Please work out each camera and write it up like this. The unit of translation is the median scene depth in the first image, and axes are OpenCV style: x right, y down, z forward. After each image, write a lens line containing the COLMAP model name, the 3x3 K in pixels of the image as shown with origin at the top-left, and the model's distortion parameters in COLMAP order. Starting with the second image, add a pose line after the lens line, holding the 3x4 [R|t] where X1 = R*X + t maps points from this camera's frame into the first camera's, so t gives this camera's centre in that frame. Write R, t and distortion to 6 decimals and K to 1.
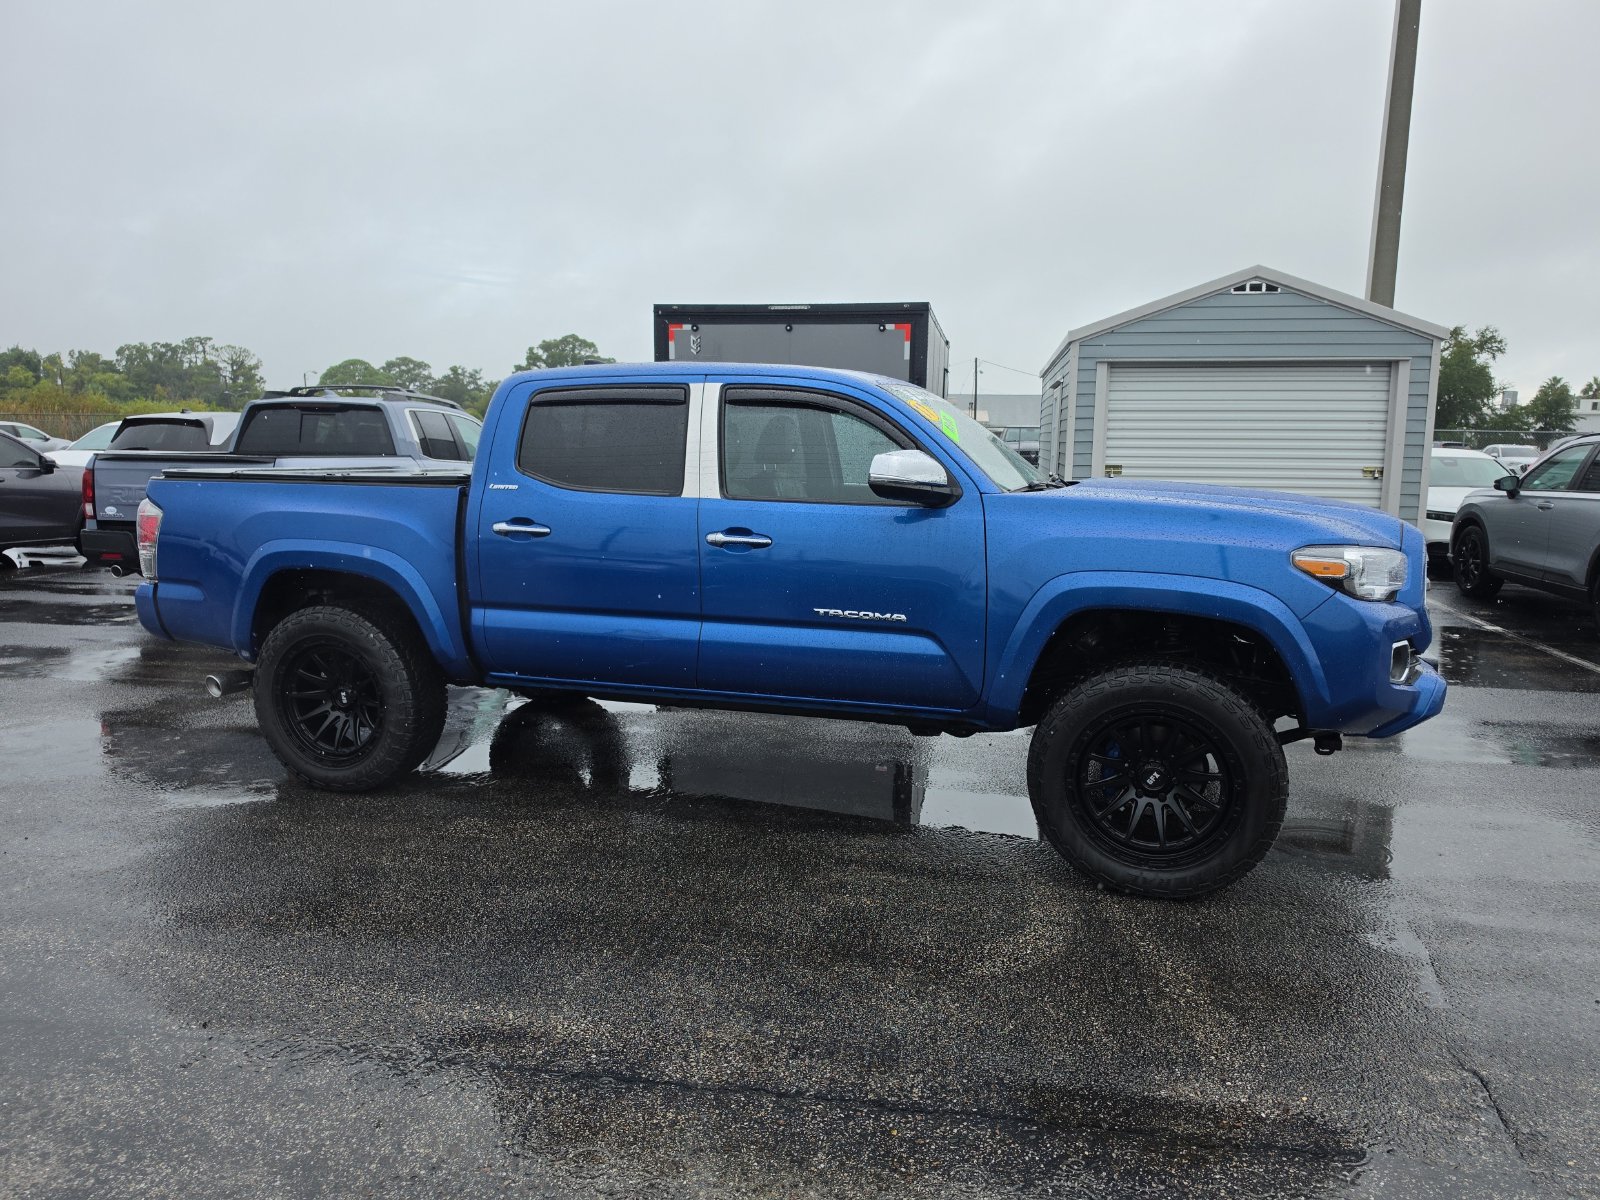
lens RADIAL K [[1288.4, 0, 770.9], [0, 1288.4, 645.7], [0, 0, 1]] dist [0.096322, -0.179125]
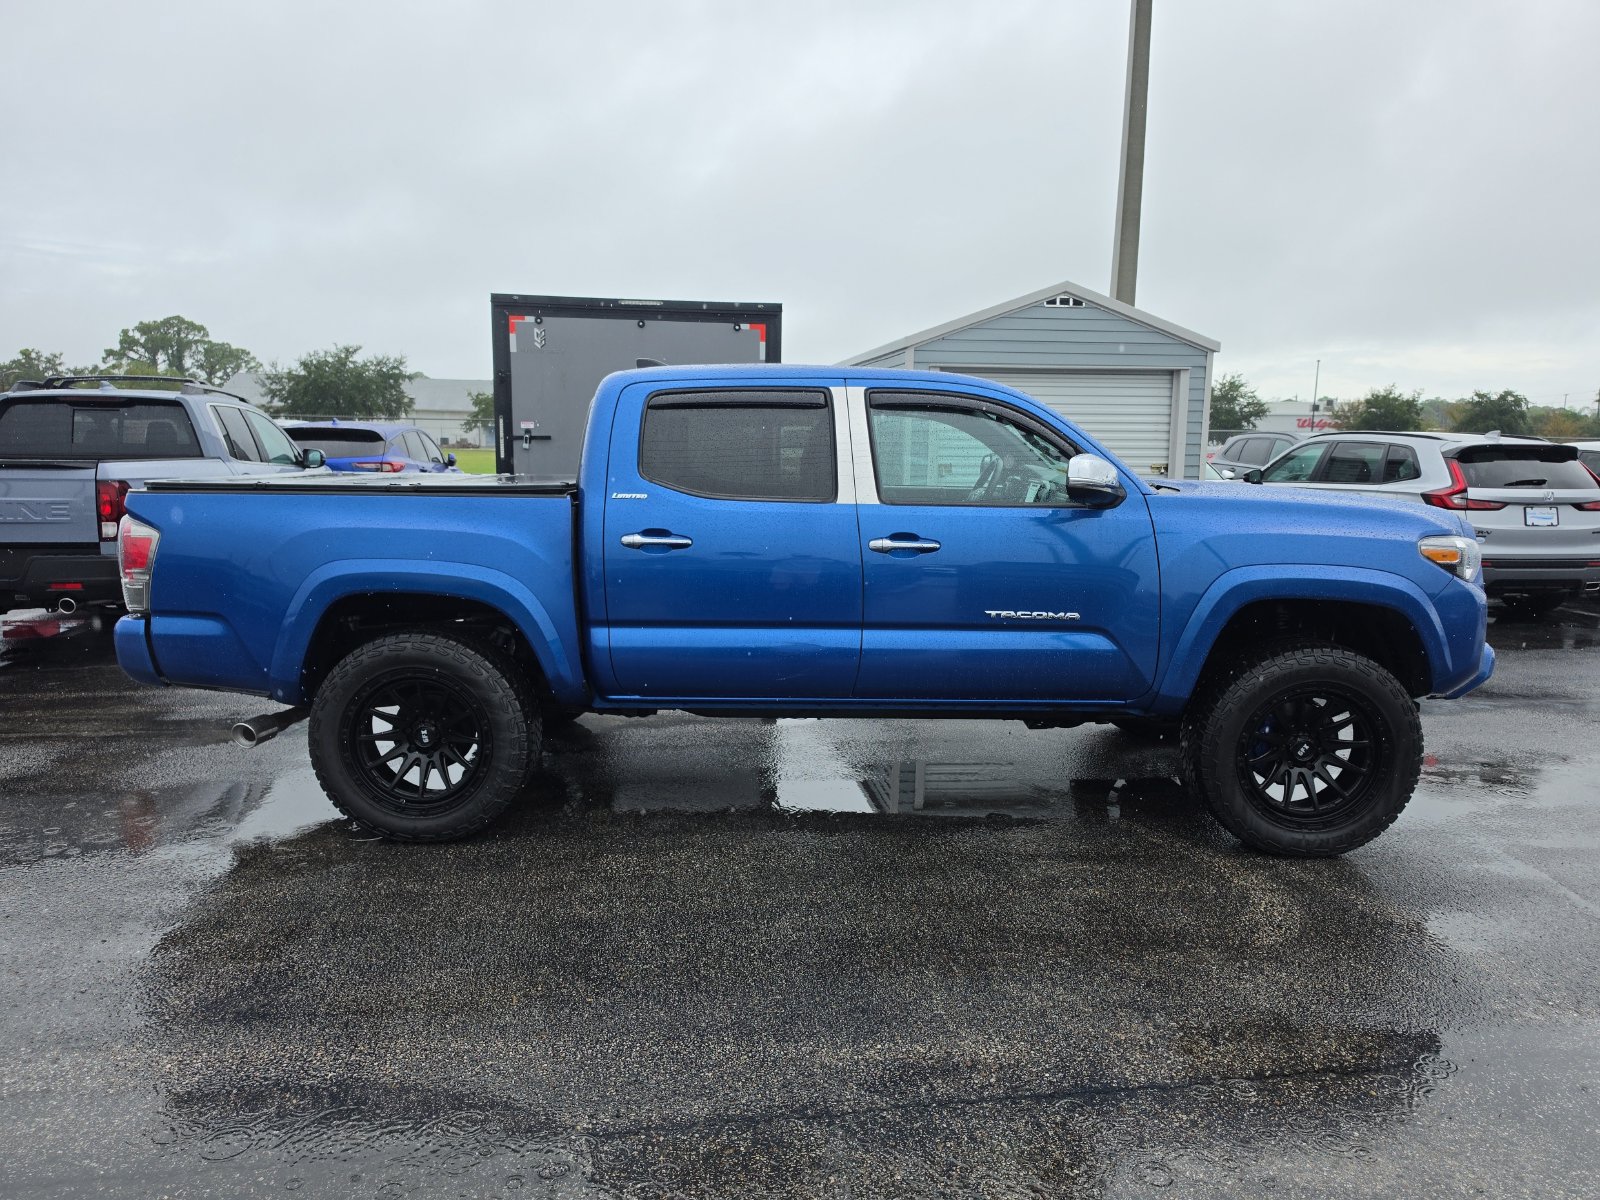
lens RADIAL K [[1288.4, 0, 770.9], [0, 1288.4, 645.7], [0, 0, 1]] dist [0.096322, -0.179125]
pose [[0.937418, -0.055685, 0.343725, -0.414927], [0.054050, 0.998435, 0.014345, -0.022021], [-0.343986, 0.005131, 0.938961, 0.091484]]
